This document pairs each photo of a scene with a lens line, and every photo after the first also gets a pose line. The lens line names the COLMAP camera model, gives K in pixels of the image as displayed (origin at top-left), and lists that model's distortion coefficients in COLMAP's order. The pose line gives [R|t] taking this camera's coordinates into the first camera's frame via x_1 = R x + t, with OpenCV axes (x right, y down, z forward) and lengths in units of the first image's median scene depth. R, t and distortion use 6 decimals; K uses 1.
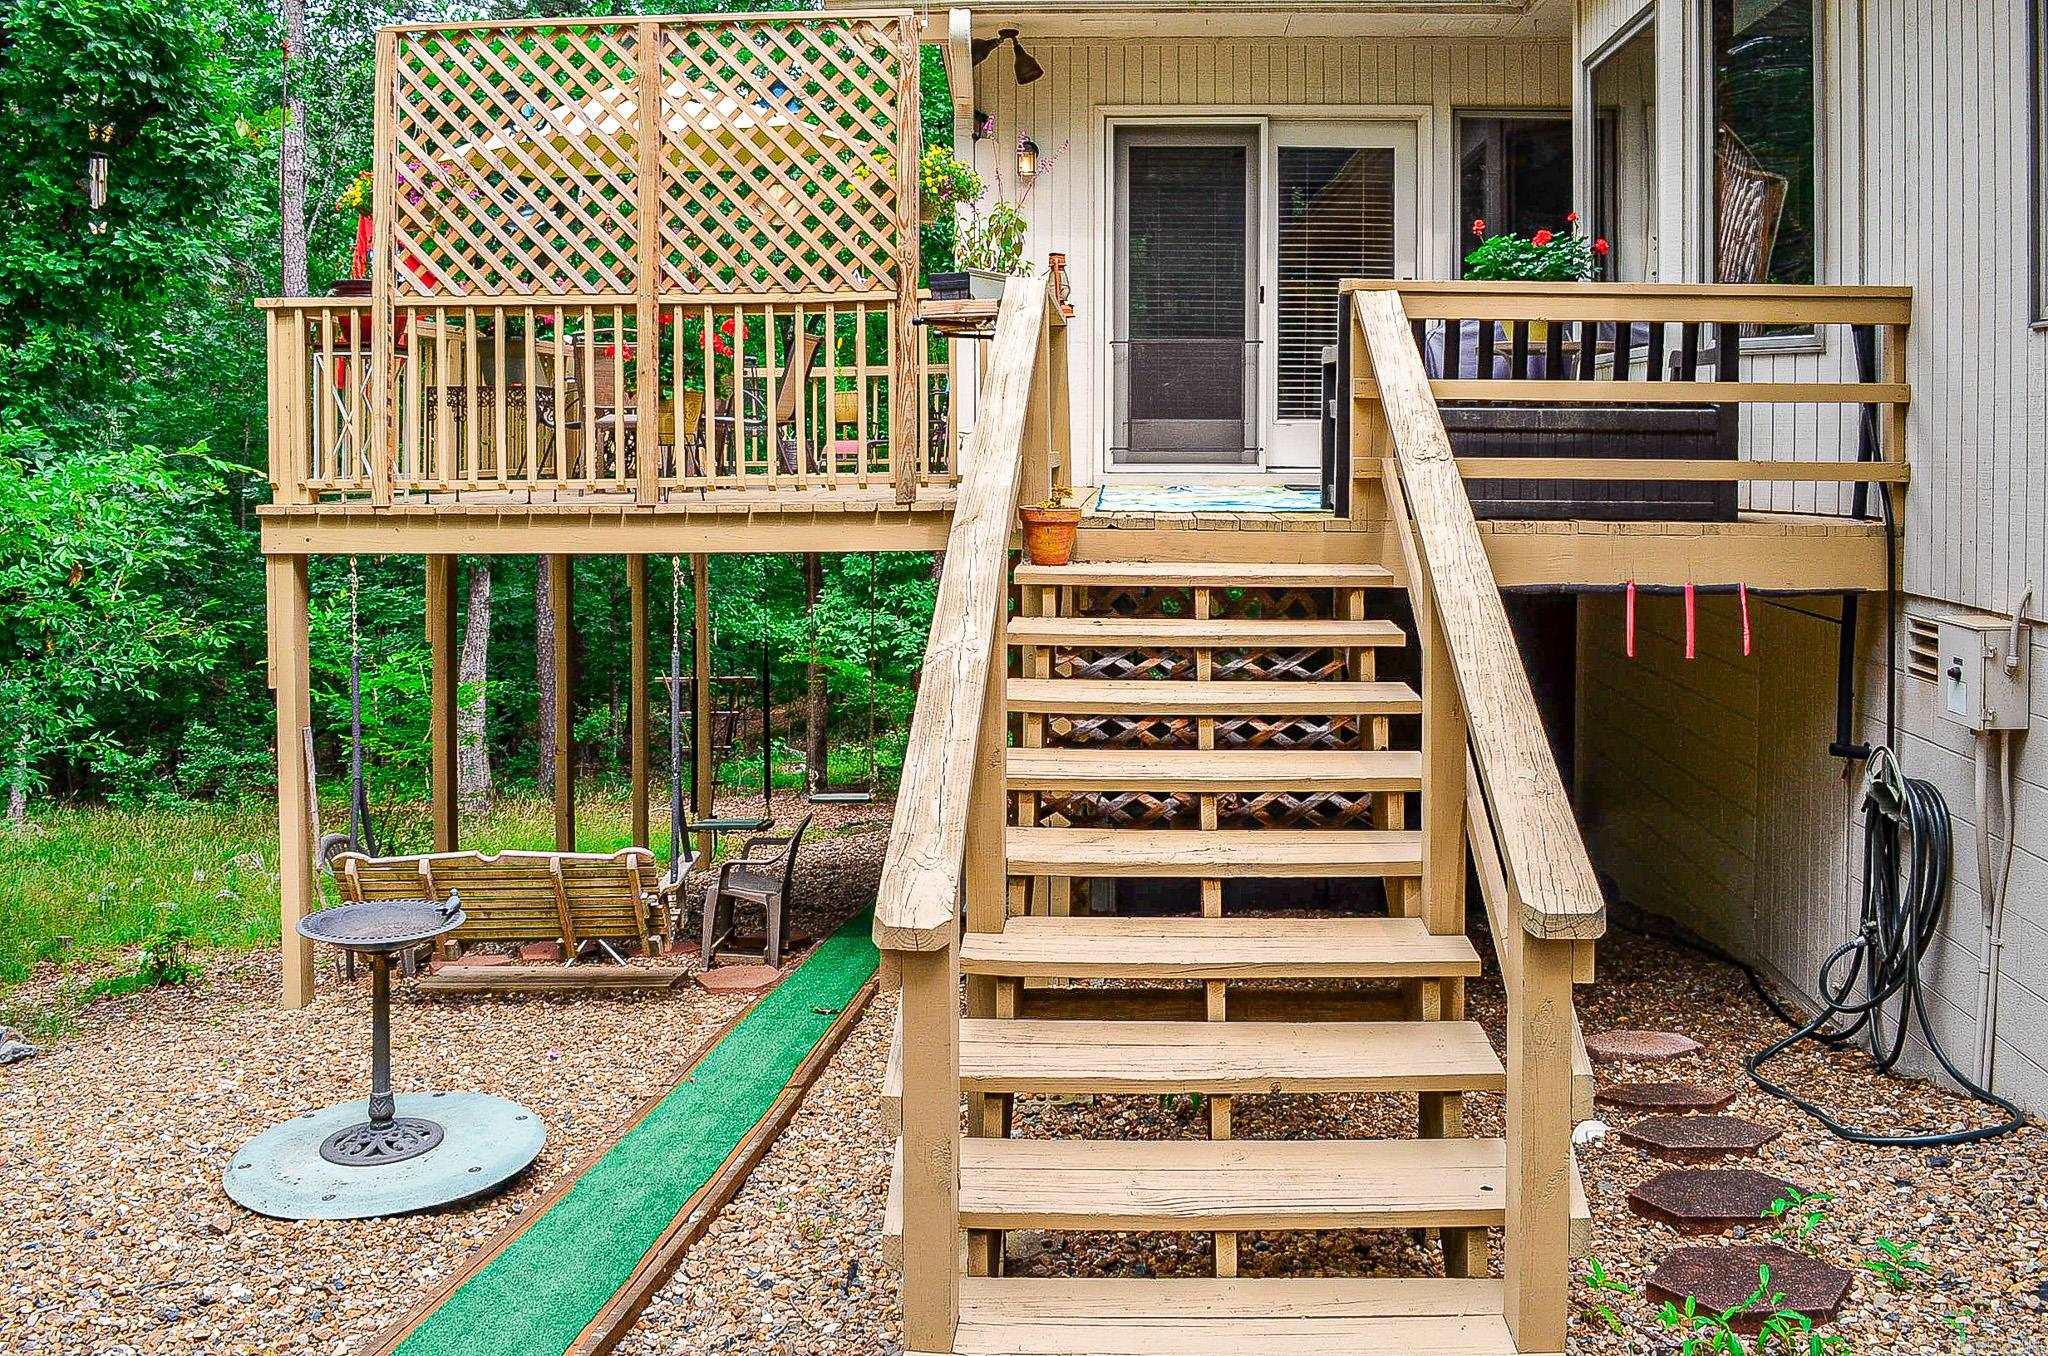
lens RADIAL K [[1655.8, 0, 1074.2], [0, 1655.8, 494.0], [0, 0, 1]] dist [-0.093333, 0.047324]
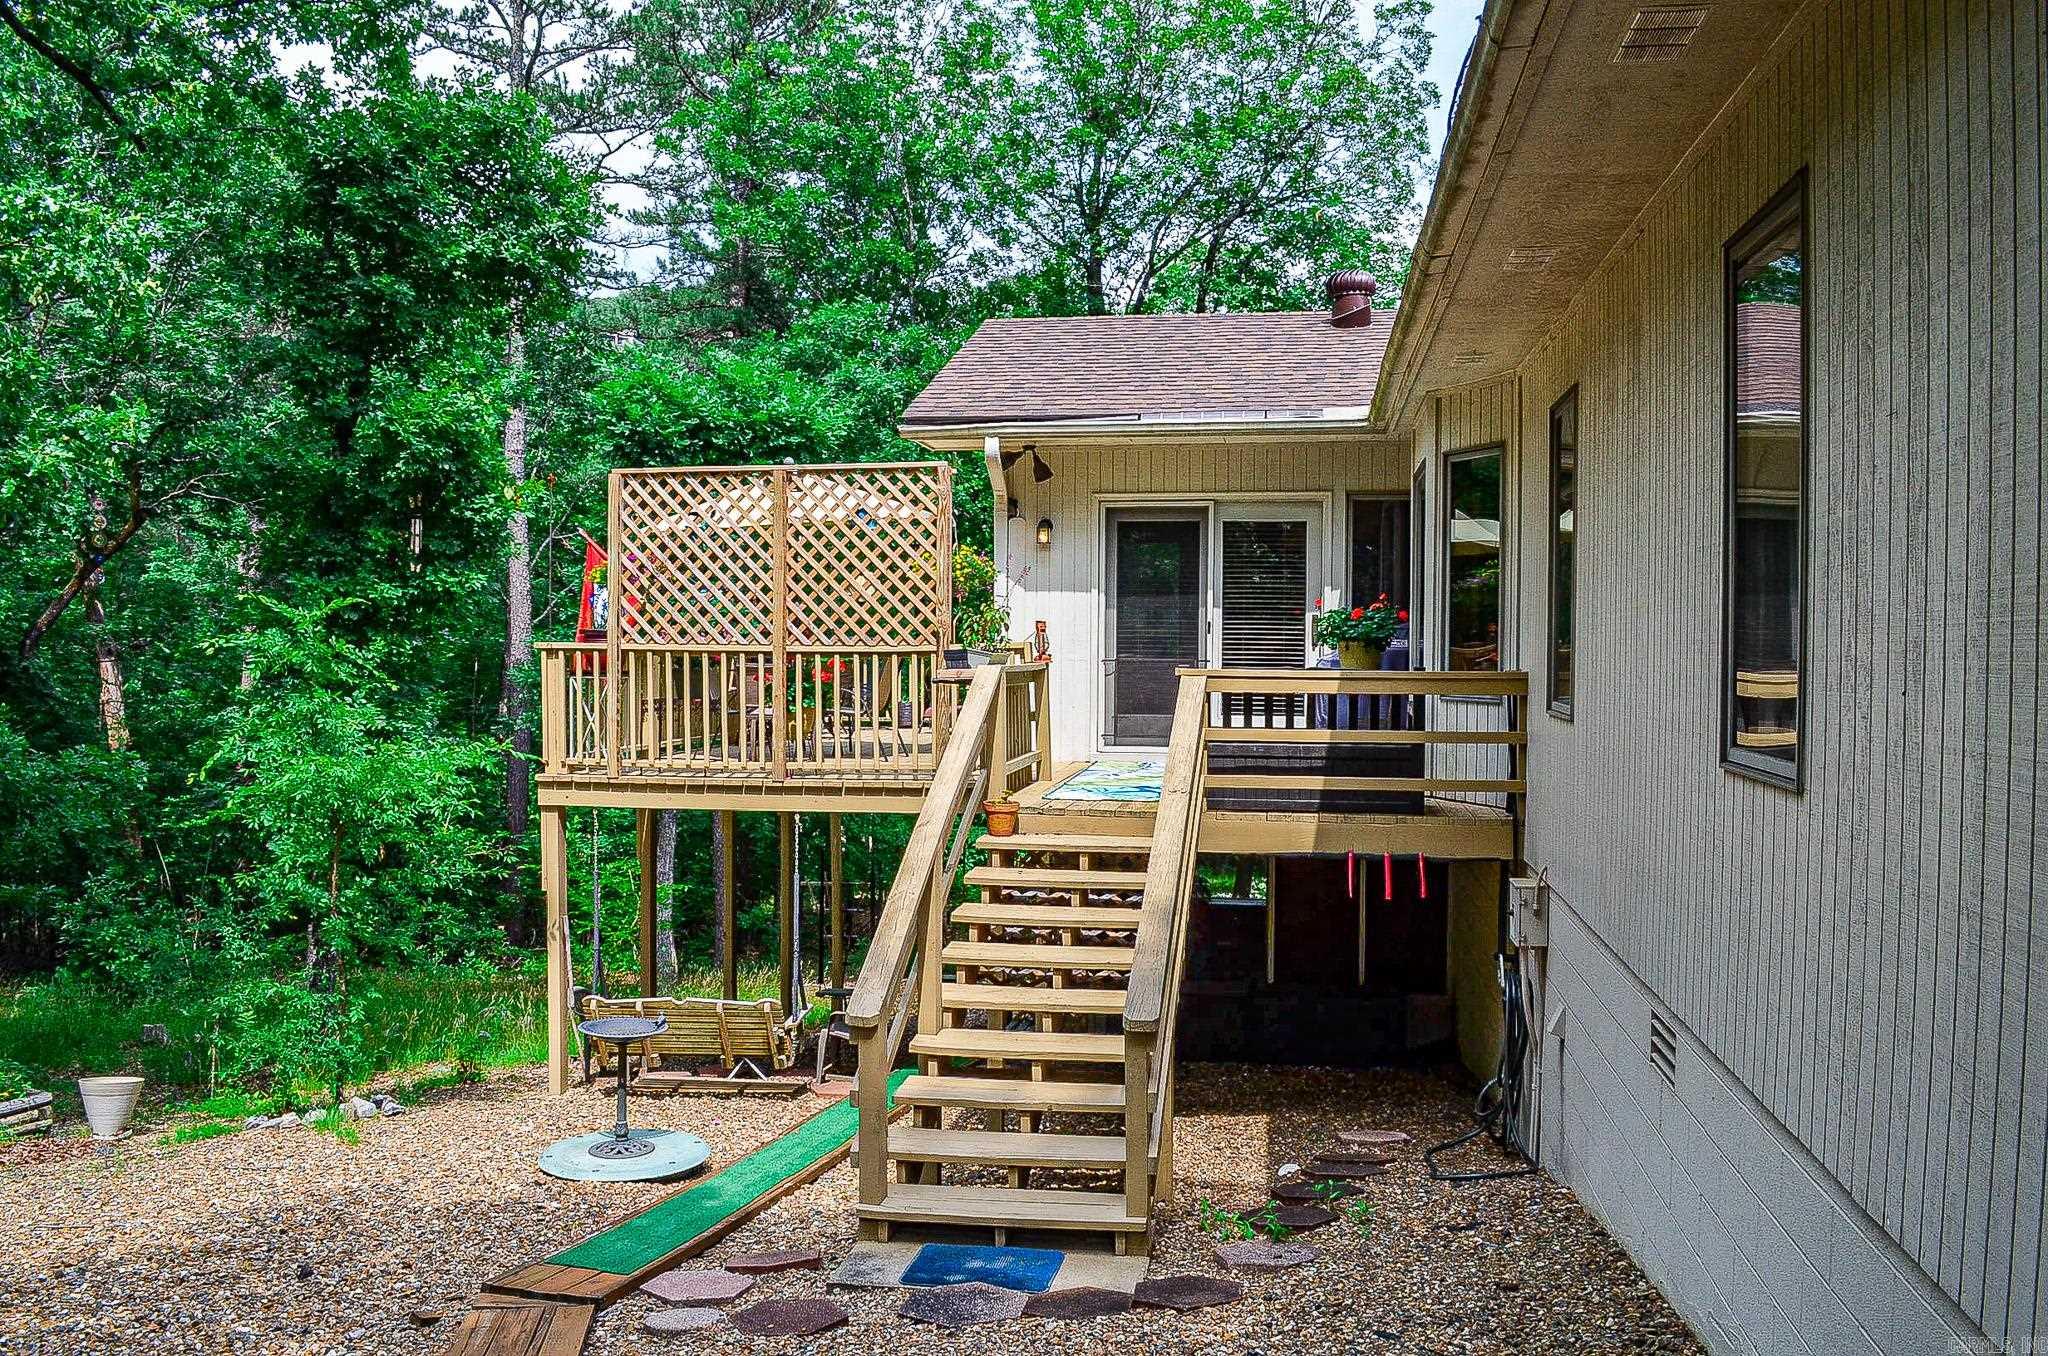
lens RADIAL K [[1595.3, 0, 1027.1], [0, 1595.3, 739.4], [0, 0, 1]] dist [-0.114862, -0.001107]
pose [[0.992352, 0.012384, -0.122816, 0.160024], [-0.009072, 0.999581, 0.027491, -0.076291], [0.123105, -0.026166, 0.992049, -0.469400]]
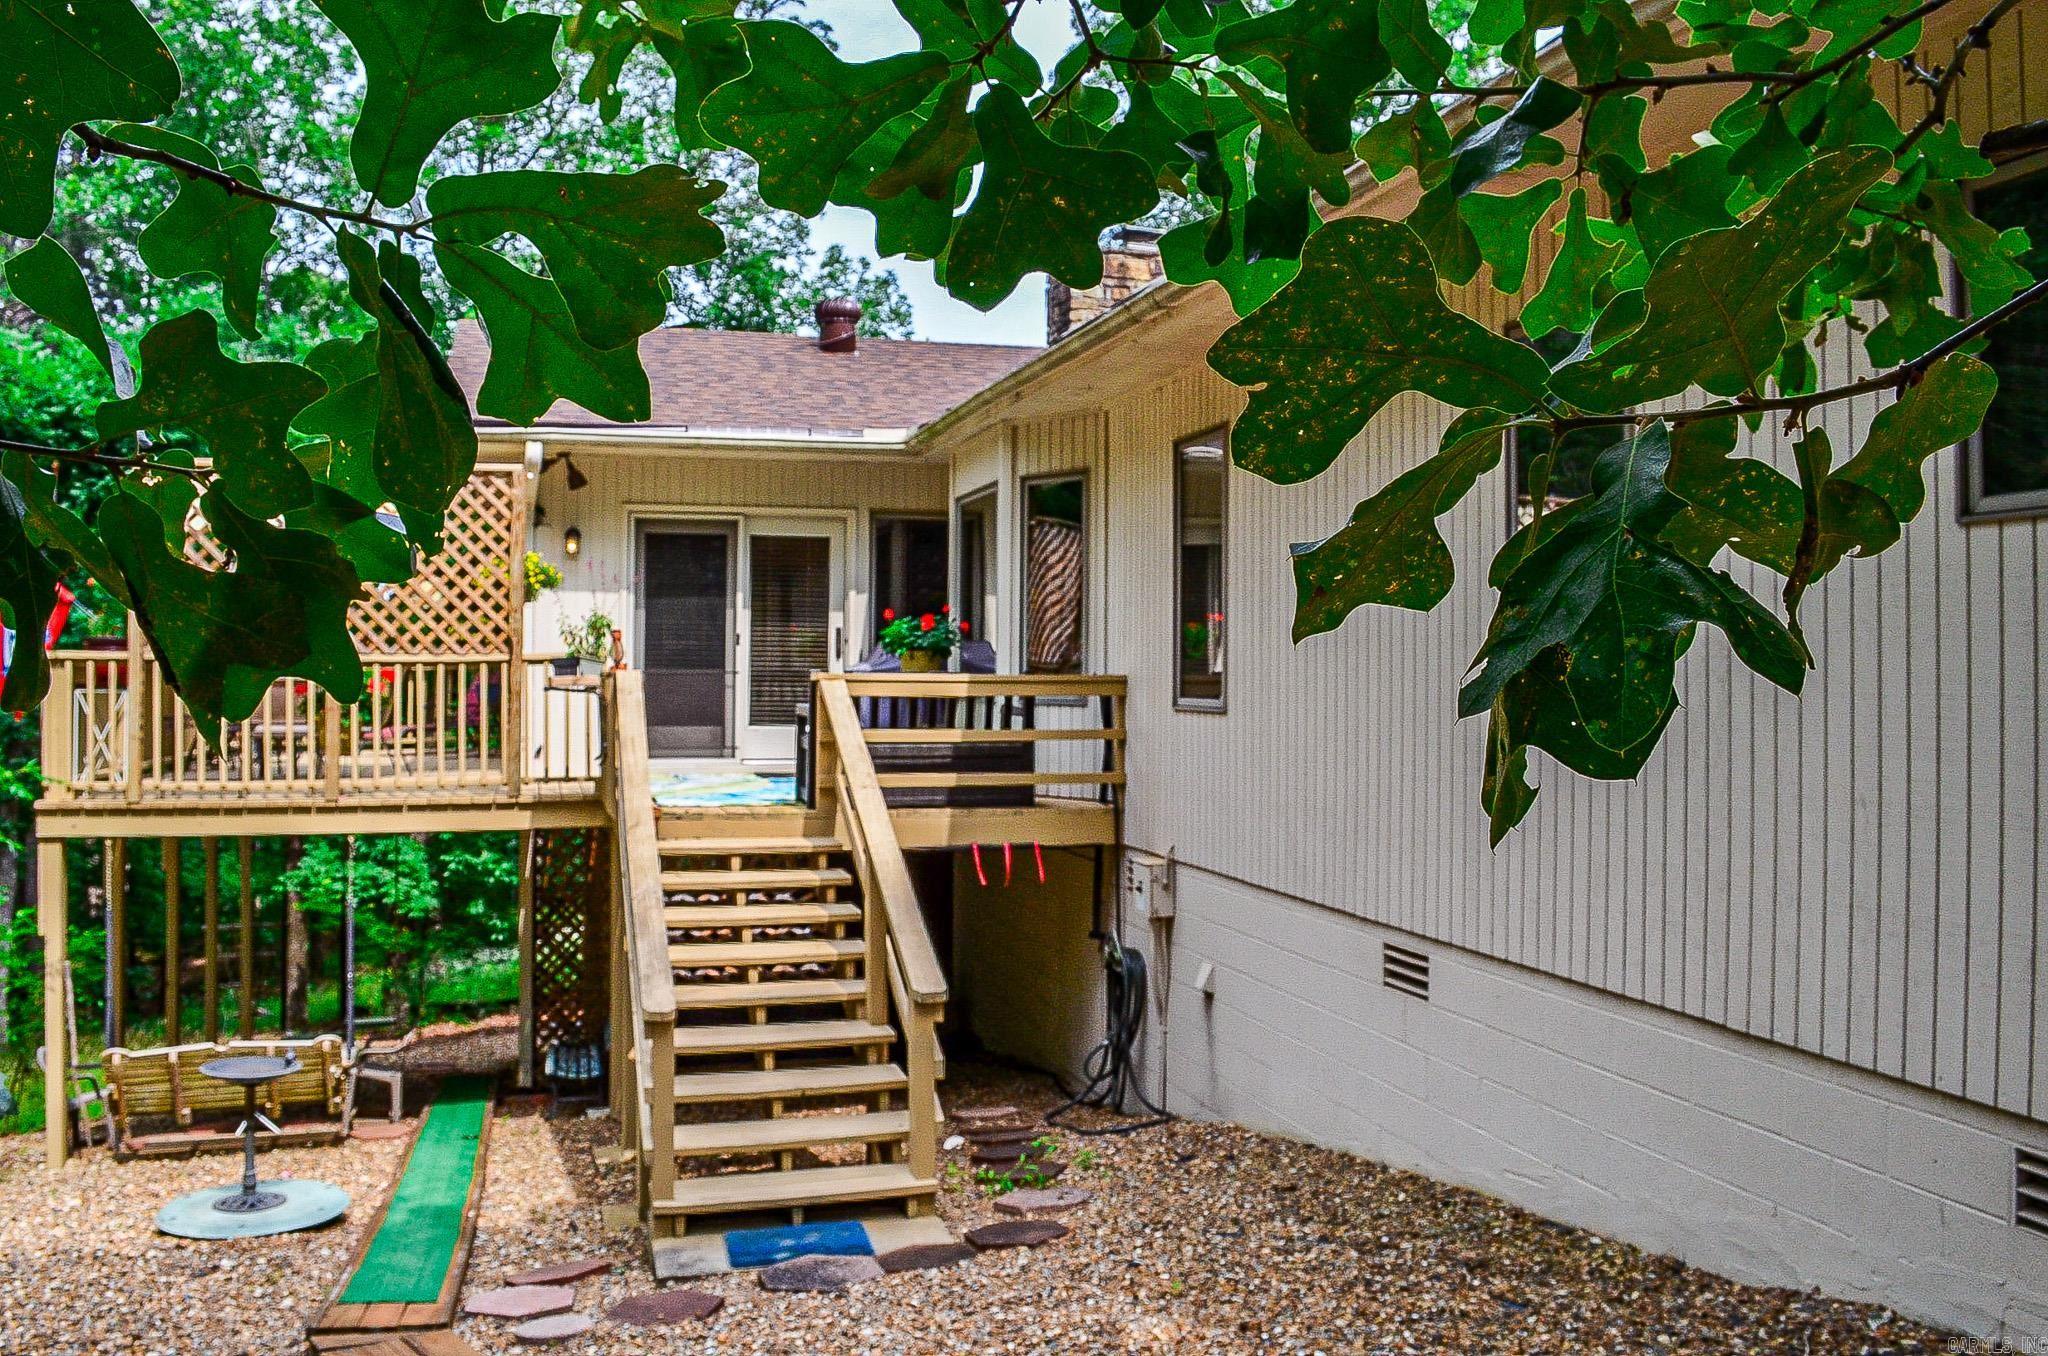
lens RADIAL K [[1673.0, 0, 957.0], [0, 1673.0, 674.5], [0, 0, 1]] dist [-0.106955, -0.000340]
pose [[0.959202, 0.003756, 0.282695, -0.142707], [0.005764, 0.999444, -0.032835, -0.052684], [-0.282661, 0.033125, 0.958648, -0.549851]]
